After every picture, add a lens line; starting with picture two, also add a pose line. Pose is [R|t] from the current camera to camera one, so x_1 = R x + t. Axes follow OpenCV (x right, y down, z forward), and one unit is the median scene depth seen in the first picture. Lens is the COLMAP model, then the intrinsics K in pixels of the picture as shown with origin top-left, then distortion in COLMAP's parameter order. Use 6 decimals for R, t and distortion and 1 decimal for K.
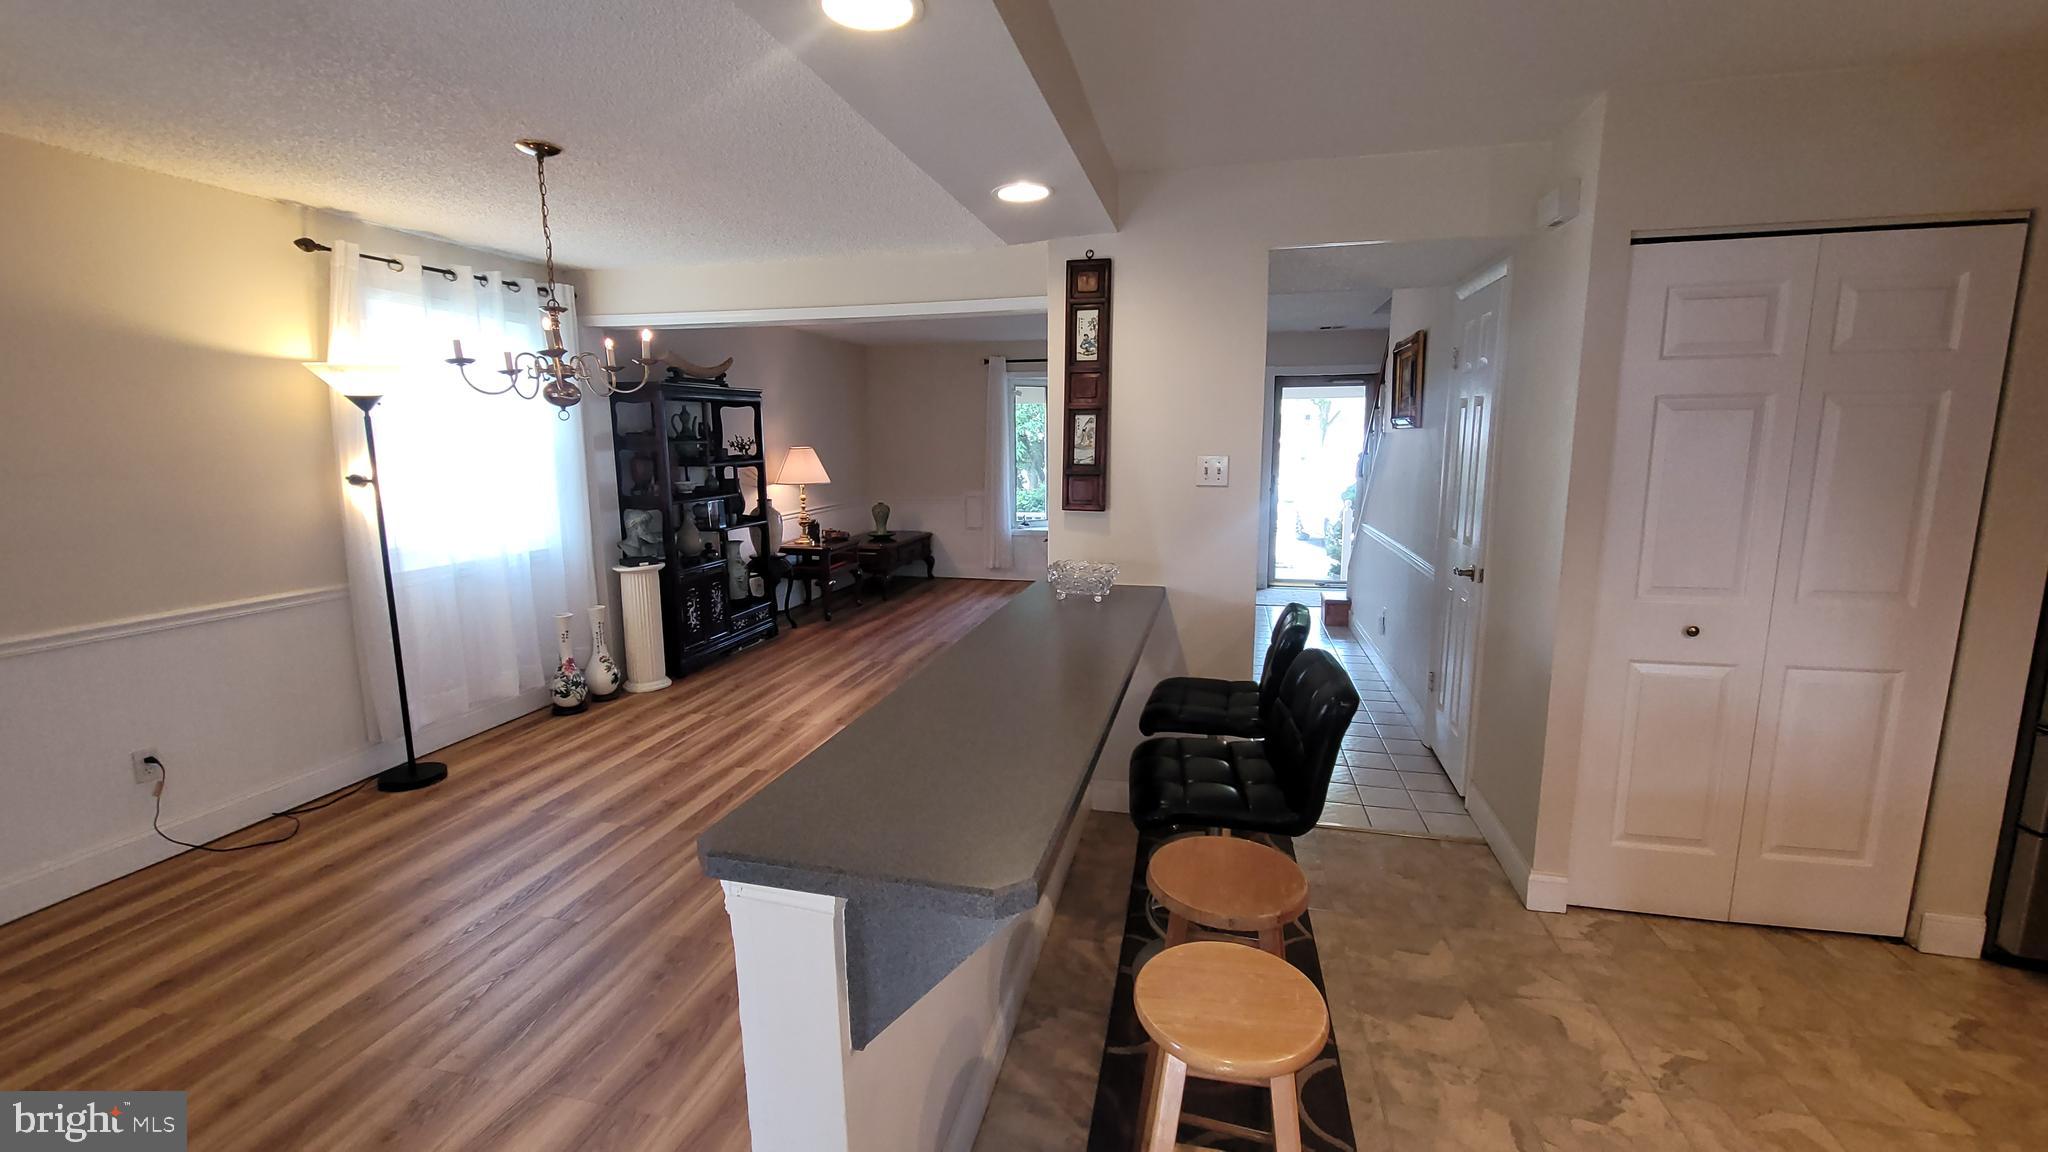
lens RADIAL K [[828.4, 0, 1026.2], [0, 828.4, 568.2], [0, 0, 1]] dist [0.000447, 0.000040]
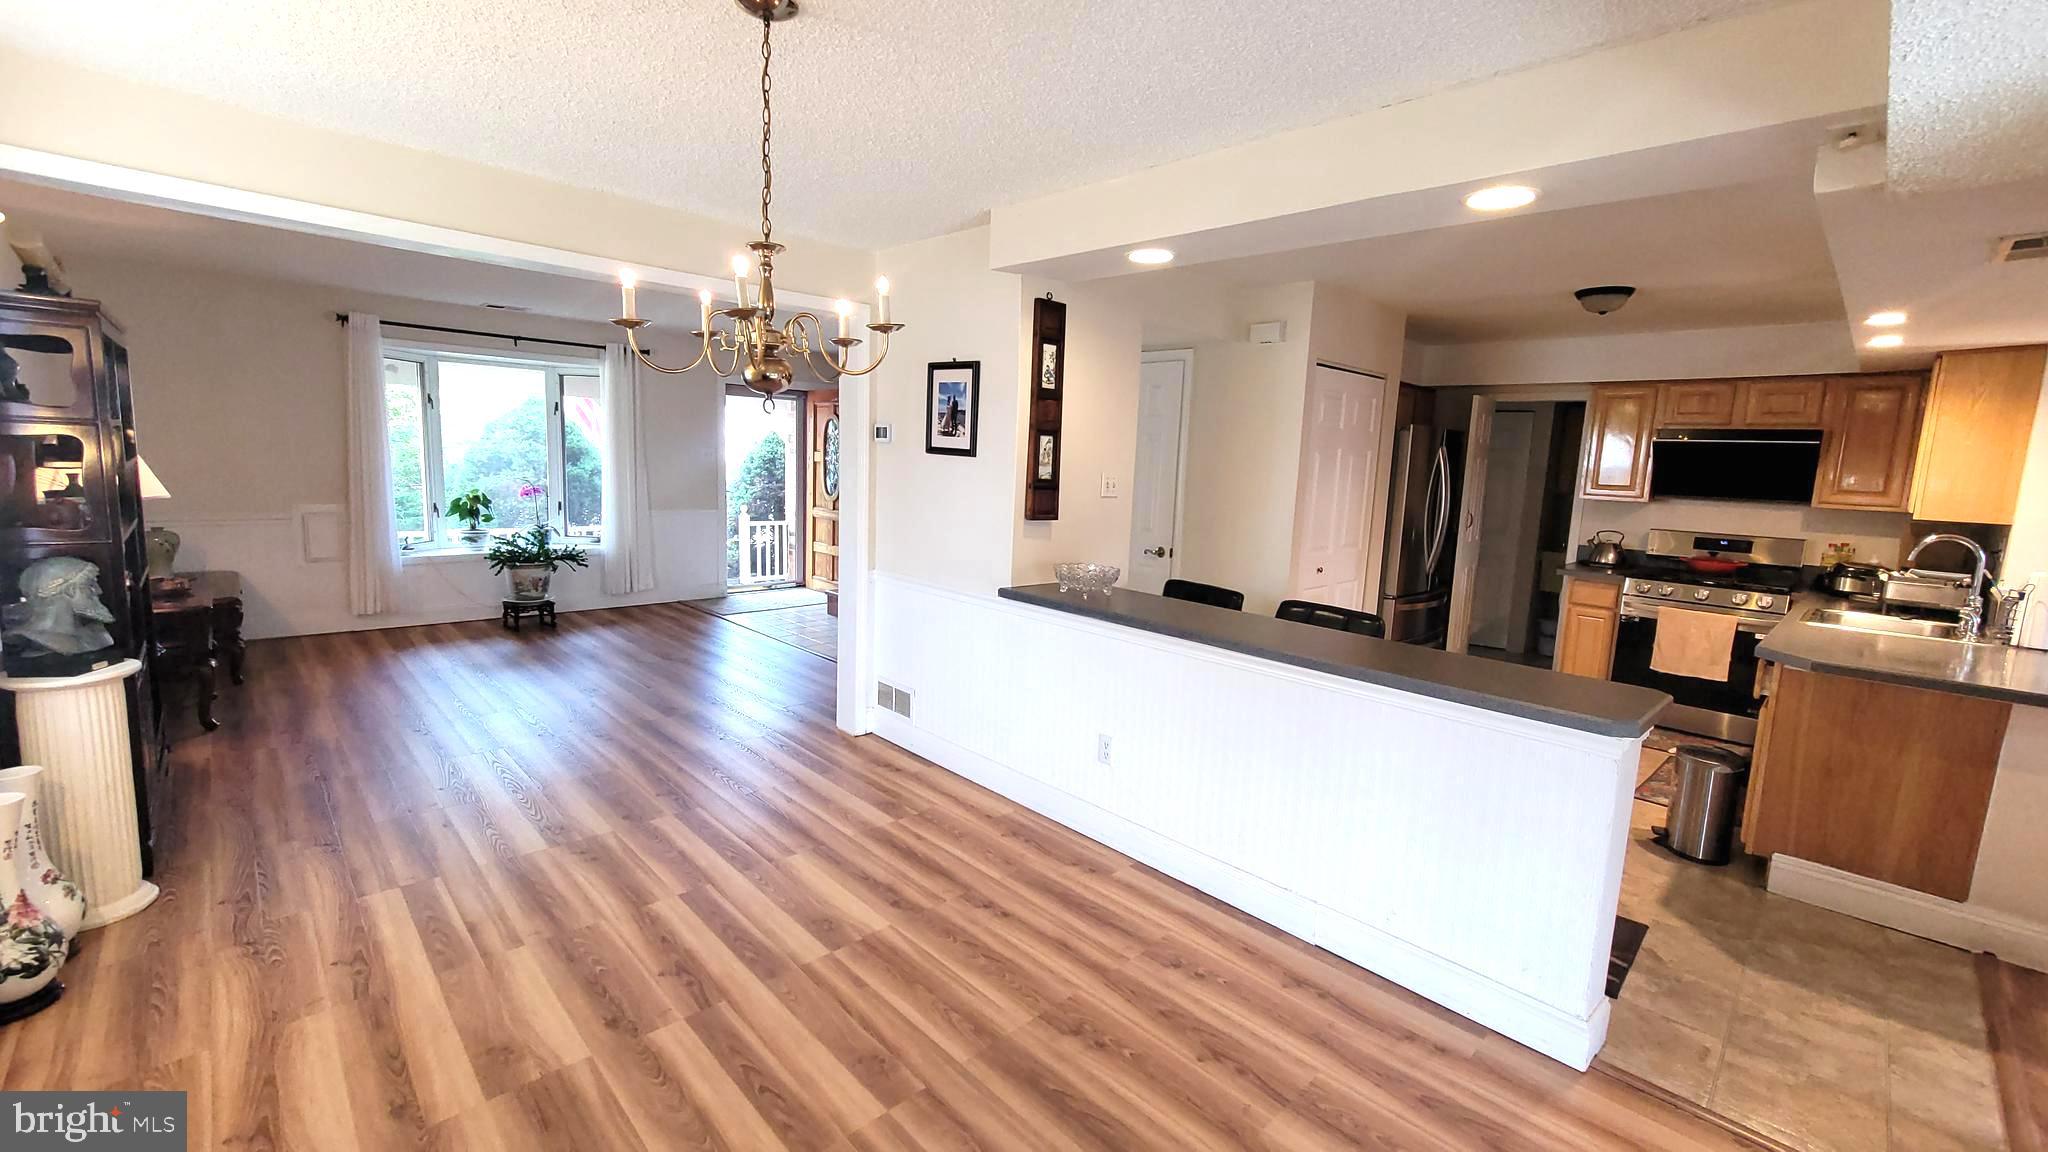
lens RADIAL K [[828.4, 0, 1026.2], [0, 828.4, 568.2], [0, 0, 1]] dist [0.000447, 0.000040]
pose [[0.537834, -0.085115, 0.838743, -0.711810], [0.088279, 0.995107, 0.044374, -0.044693], [-0.838416, 0.050177, 0.542716, 0.324414]]
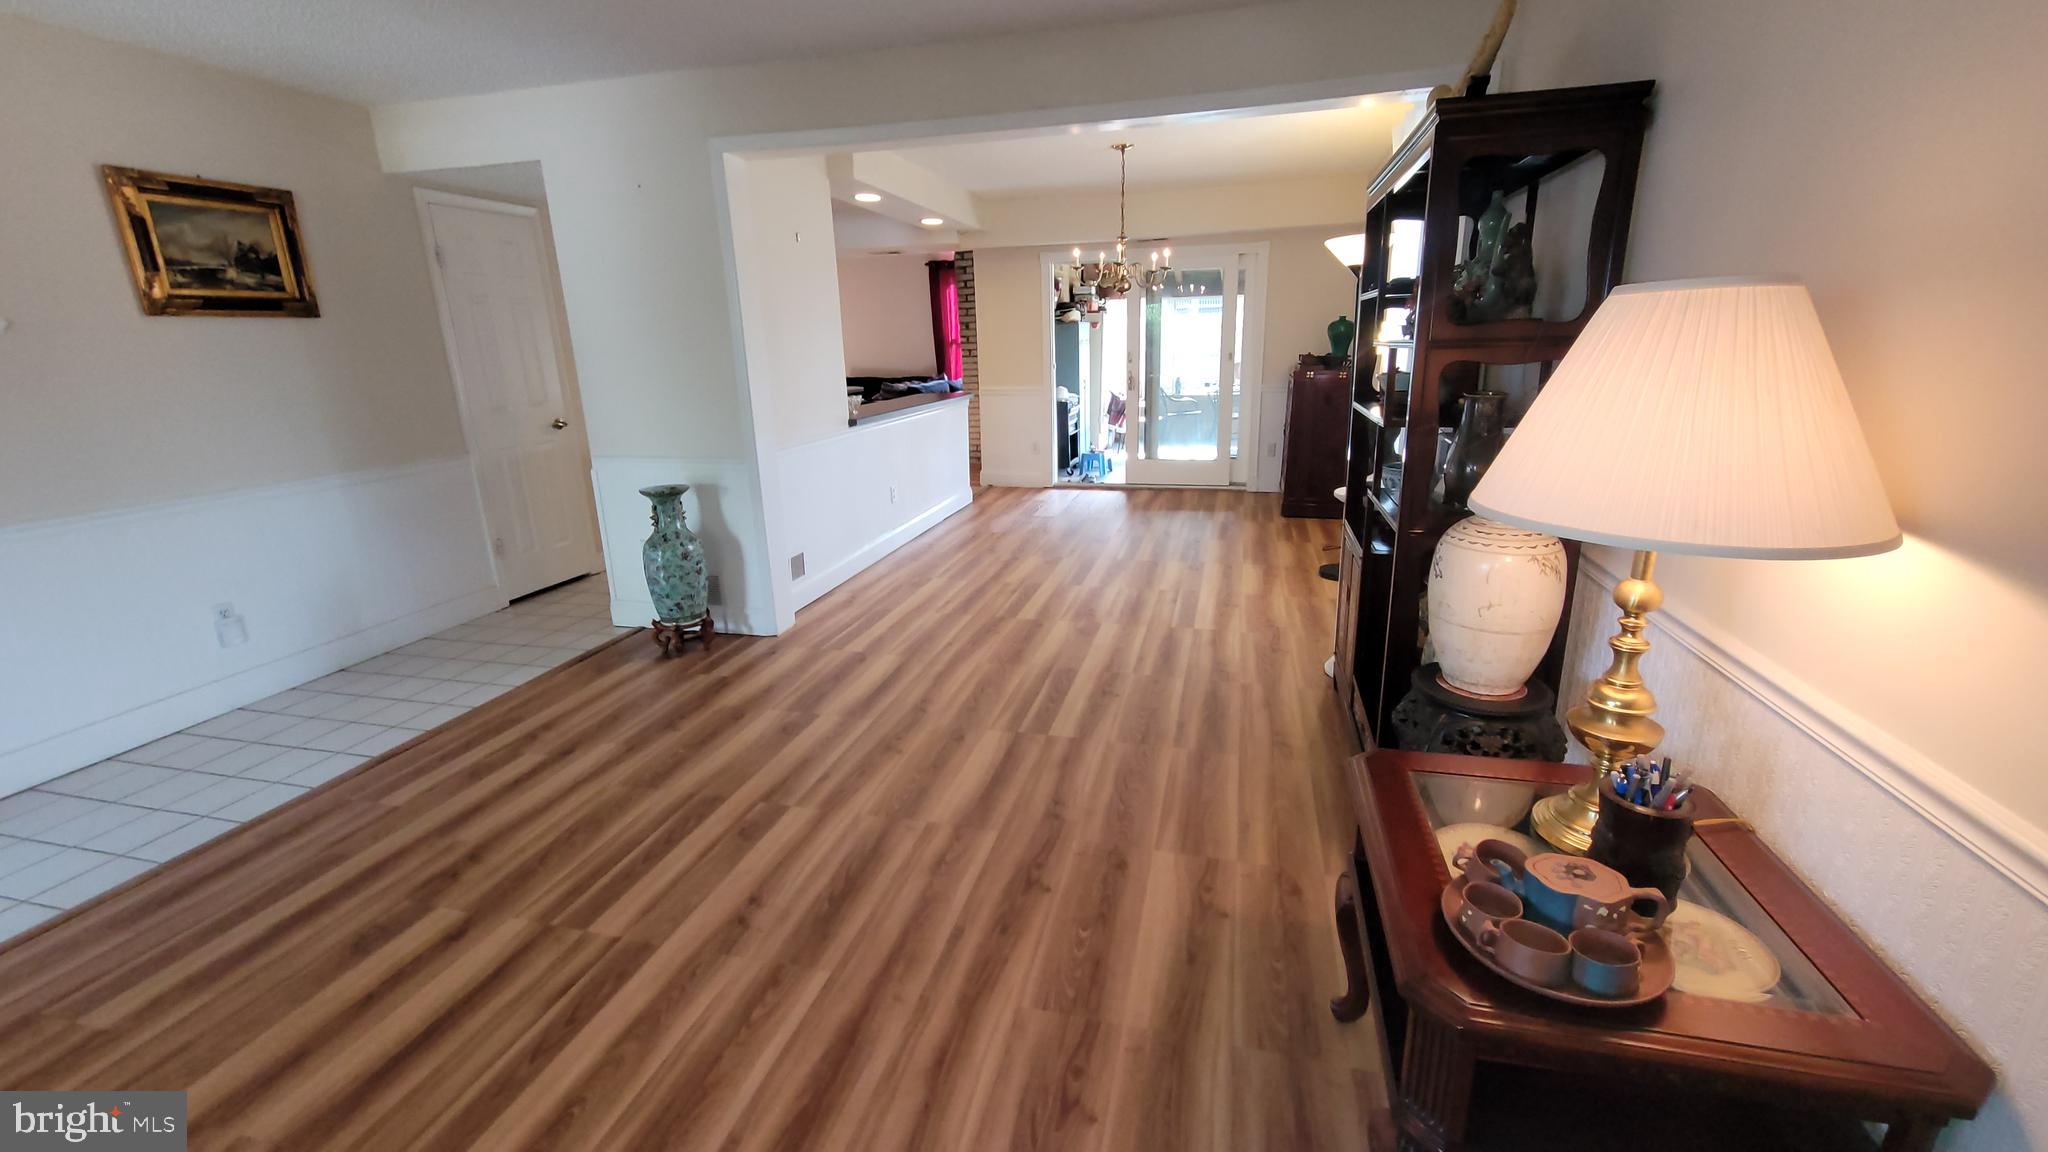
lens RADIAL K [[832.9, 0, 1025.1], [0, 832.9, 562.7], [0, 0, 1]] dist [-0.000320, -0.000306]
pose [[-0.999270, 0.027452, 0.026556, -0.264271], [0.035987, 0.909647, 0.413820, -0.293067], [-0.012797, 0.414473, -0.909971, 2.027559]]
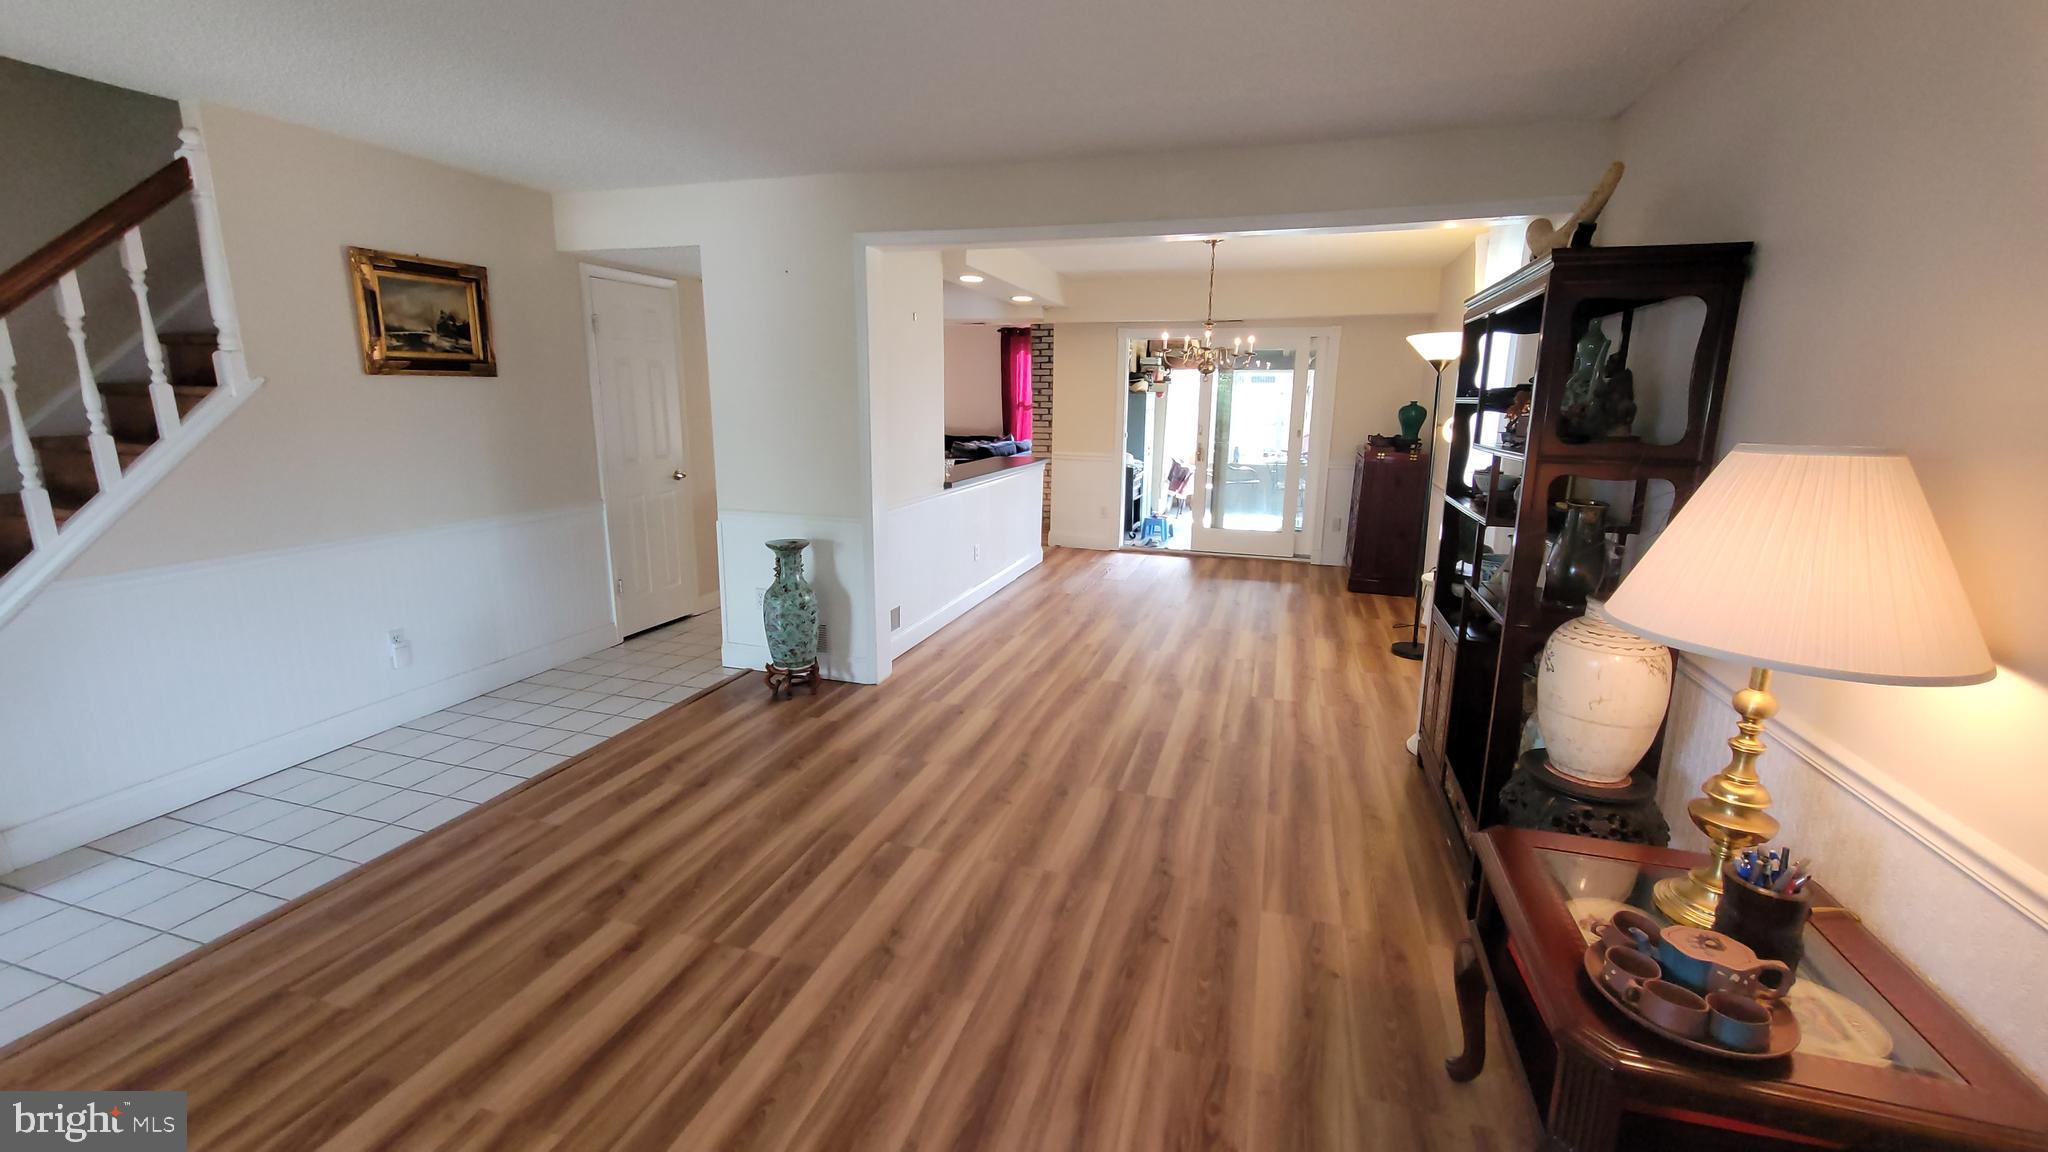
lens RADIAL K [[832.9, 0, 1025.1], [0, 832.9, 562.7], [0, 0, 1]] dist [-0.000320, -0.000306]
pose [[-0.997414, -0.017950, 0.069592, -0.196777], [0.007842, 0.935346, 0.353646, -0.329783], [-0.071441, 0.353277, -0.932787, 2.080481]]
